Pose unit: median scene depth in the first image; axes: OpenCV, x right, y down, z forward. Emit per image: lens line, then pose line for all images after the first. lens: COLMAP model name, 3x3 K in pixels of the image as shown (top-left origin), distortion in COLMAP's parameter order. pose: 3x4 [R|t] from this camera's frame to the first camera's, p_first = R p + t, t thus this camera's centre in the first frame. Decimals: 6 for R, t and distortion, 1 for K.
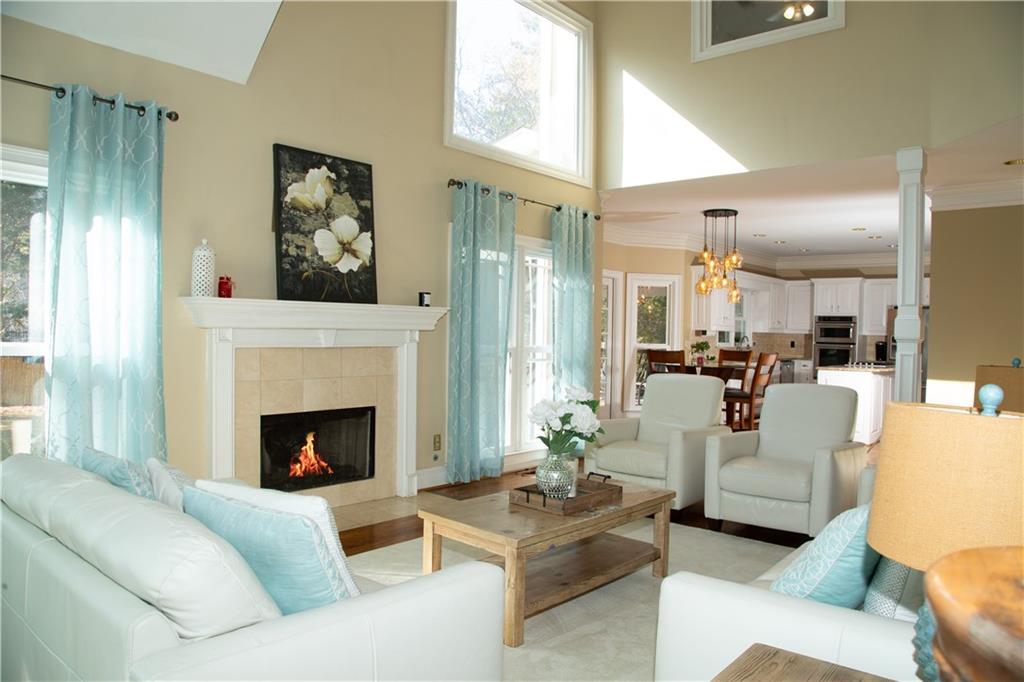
lens RADIAL K [[700.8, 0, 518.0], [0, 700.8, 350.2], [0, 0, 1]] dist [-0.108056, 0.043827]
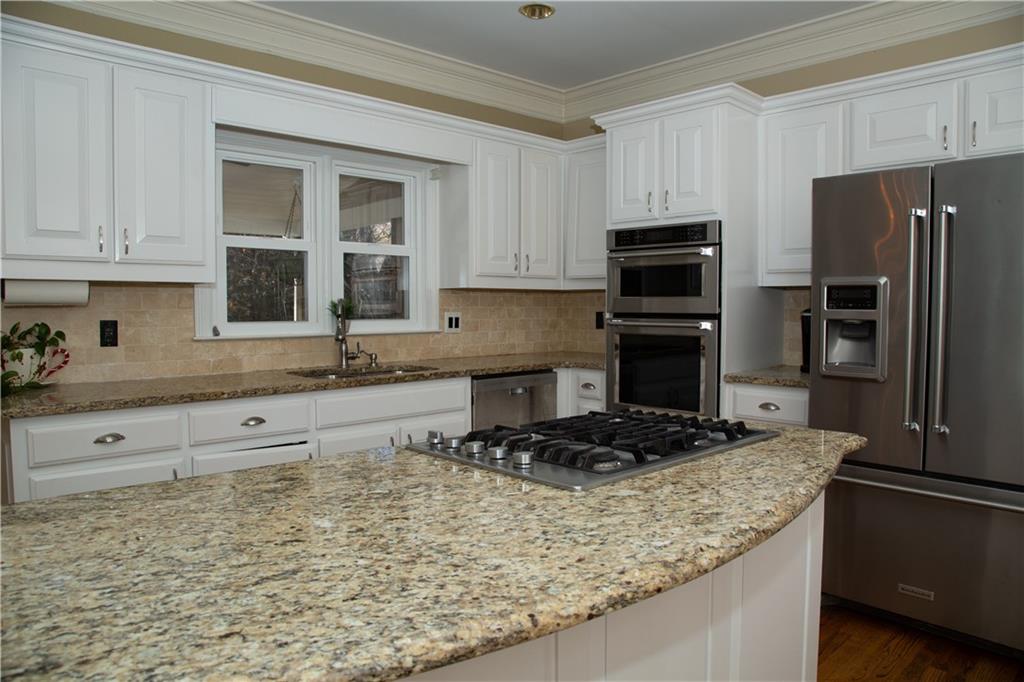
lens RADIAL K [[700.8, 0, 514.1], [0, 700.8, 339.2], [0, 0, 1]] dist [-0.108056, 0.043827]
pose [[0.994208, -0.016877, -0.106135, 0.437176], [0.019553, 0.999515, 0.024228, -0.008629], [0.105675, -0.026163, 0.994056, 0.696550]]
